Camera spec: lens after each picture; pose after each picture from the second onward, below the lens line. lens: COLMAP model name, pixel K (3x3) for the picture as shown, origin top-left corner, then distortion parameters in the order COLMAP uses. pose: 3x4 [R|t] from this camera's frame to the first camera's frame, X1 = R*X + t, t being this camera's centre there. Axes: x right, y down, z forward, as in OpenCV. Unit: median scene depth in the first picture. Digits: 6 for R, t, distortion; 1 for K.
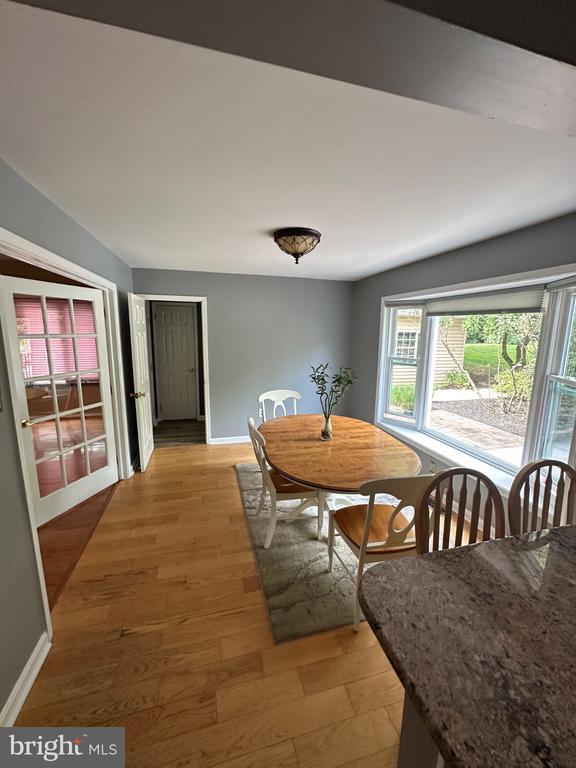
lens RADIAL K [[306.3, 0, 288.0], [0, 306.3, 381.5], [0, 0, 1]] dist [0.000110, 0.000344]
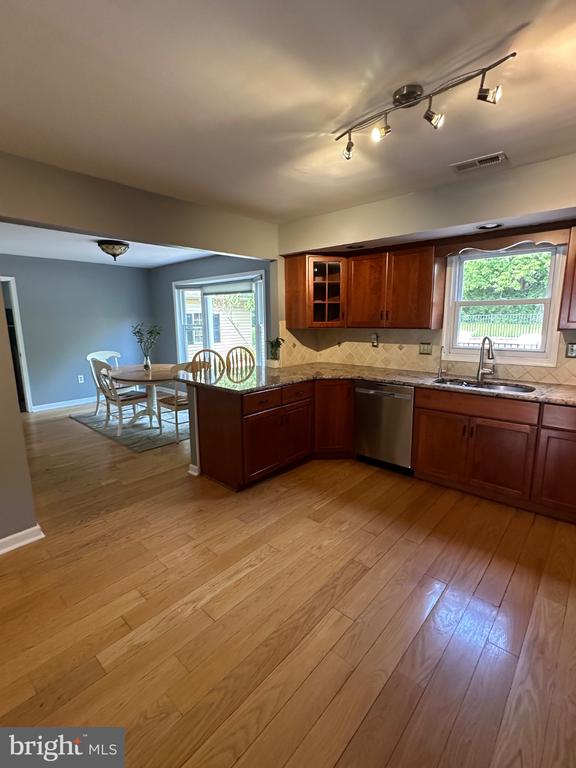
lens RADIAL K [[362.2, 0, 284.6], [0, 362.2, 383.5], [0, 0, 1]] dist [-0.000151, 0.002577]
pose [[0.843367, -0.118910, 0.524015, -0.288570], [0.112002, 0.992688, 0.045003, 0.264305], [-0.525535, 0.020737, 0.850519, -1.050593]]
